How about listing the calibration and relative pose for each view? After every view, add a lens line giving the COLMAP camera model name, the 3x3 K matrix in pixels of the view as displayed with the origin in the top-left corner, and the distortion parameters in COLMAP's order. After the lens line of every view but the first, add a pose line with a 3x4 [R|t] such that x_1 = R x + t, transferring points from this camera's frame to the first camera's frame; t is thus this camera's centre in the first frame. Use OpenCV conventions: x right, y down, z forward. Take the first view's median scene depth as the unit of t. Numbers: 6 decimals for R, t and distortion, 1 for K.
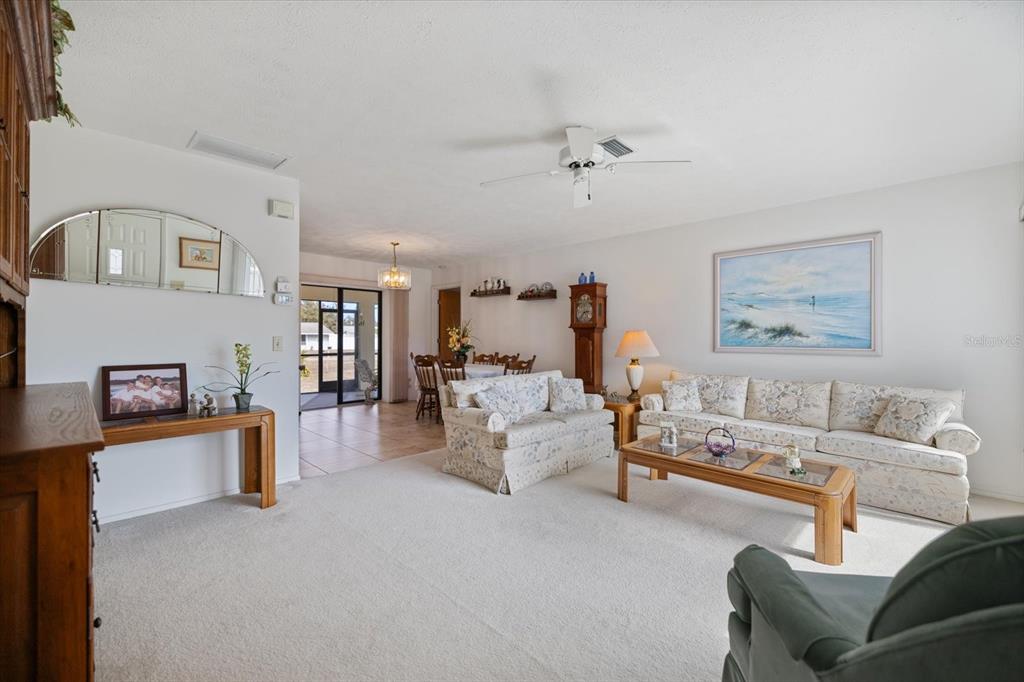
lens RADIAL K [[430.2, 0, 516.8], [0, 430.2, 339.0], [0, 0, 1]] dist [0.002011, 0.000053]
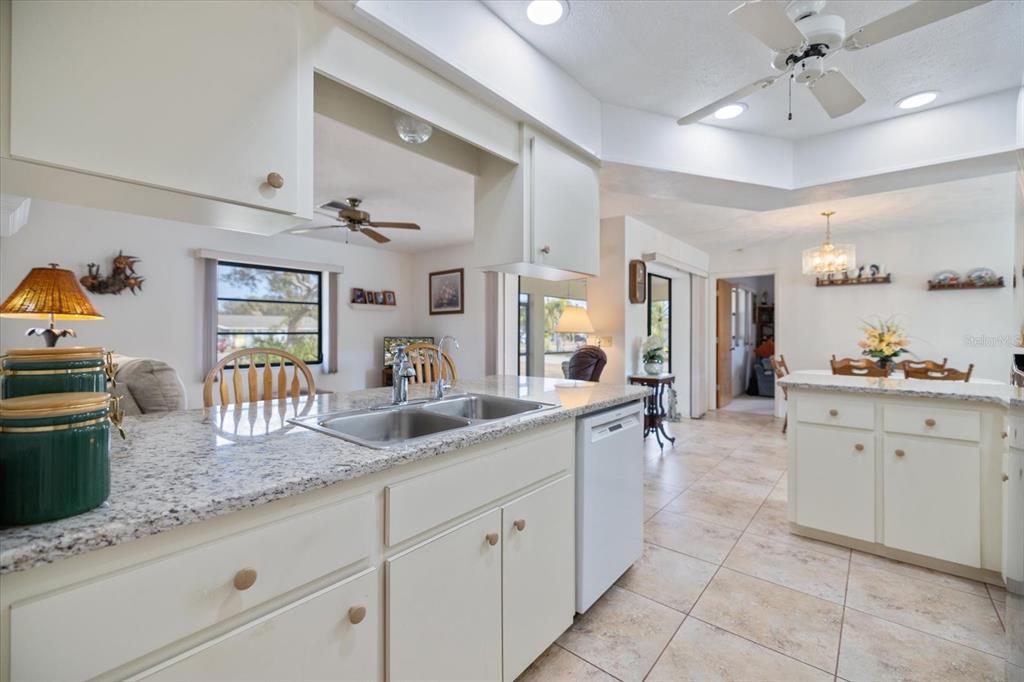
lens RADIAL K [[430.2, 0, 513.3], [0, 430.2, 332.3], [0, 0, 1]] dist [0.002011, 0.000053]
pose [[0.997727, -0.002469, 0.067335, -0.767572], [0.002845, 0.999981, -0.005484, -0.010330], [-0.067320, 0.005663, 0.997715, 0.262737]]
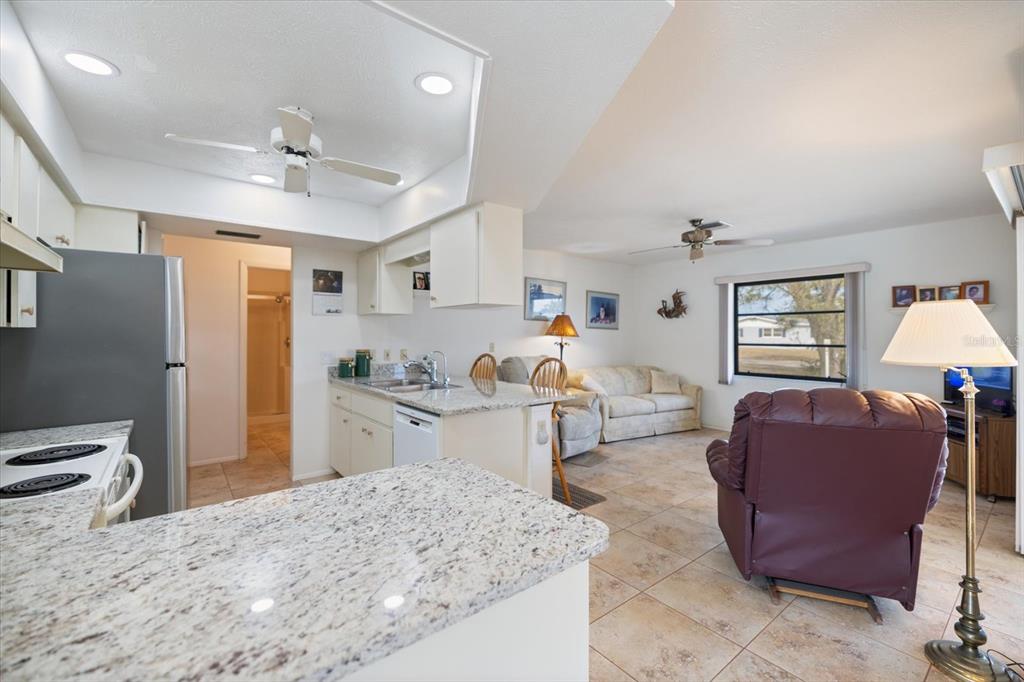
lens RADIAL K [[430.2, 0, 515.7], [0, 430.2, 336.7], [0, 0, 1]] dist [0.002011, 0.000053]
pose [[-0.130187, 0.003743, -0.991482, -0.310721], [-0.002708, 0.999988, 0.004131, -0.029926], [0.991486, 0.003222, -0.130176, 0.676036]]
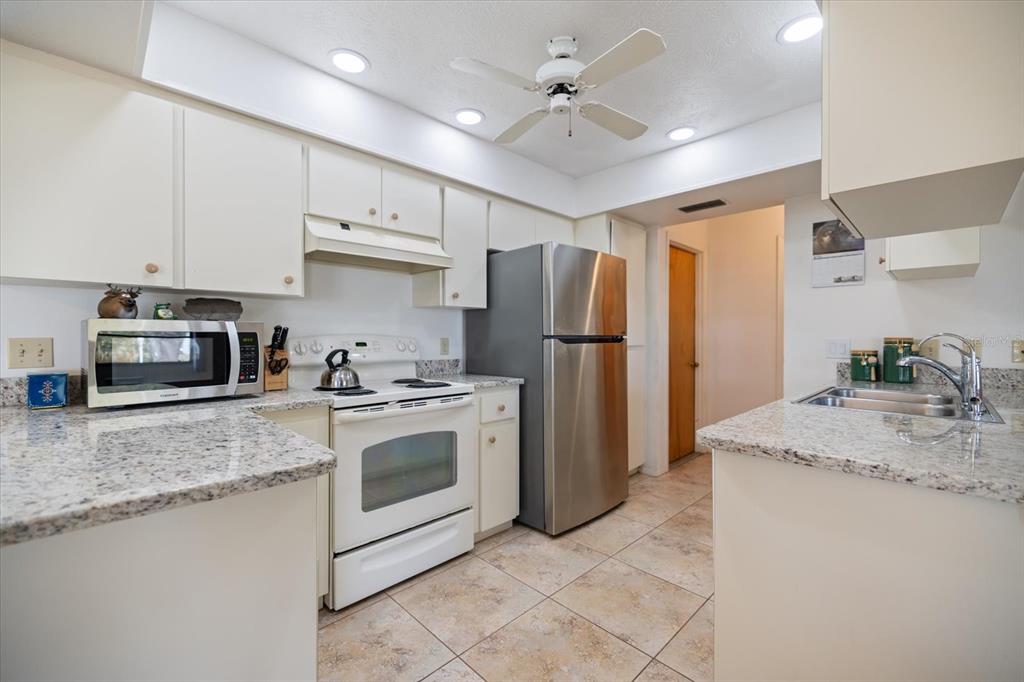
lens RADIAL K [[430.2, 0, 512.8], [0, 430.2, 335.4], [0, 0, 1]] dist [0.002011, 0.000053]
pose [[-0.999639, -0.007634, 0.025742, -0.573972], [-0.007641, 0.999971, -0.000153, -0.008131], [-0.025740, -0.000350, -0.999669, 0.750710]]
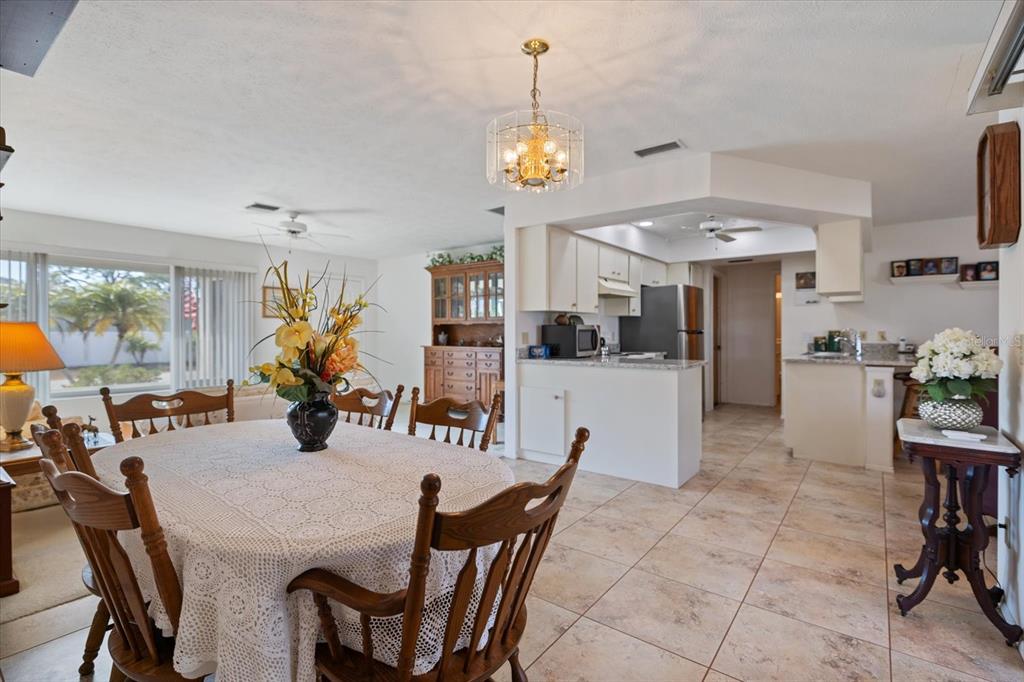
lens RADIAL K [[480.6, 0, 514.8], [0, 480.6, 333.5], [0, 0, 1]] dist [-0.001660, -0.000163]
pose [[-0.992867, -0.001047, -0.119226, -0.207238], [-0.001369, 0.999996, 0.002620, -0.004320], [0.119222, 0.002764, -0.992864, 1.178754]]
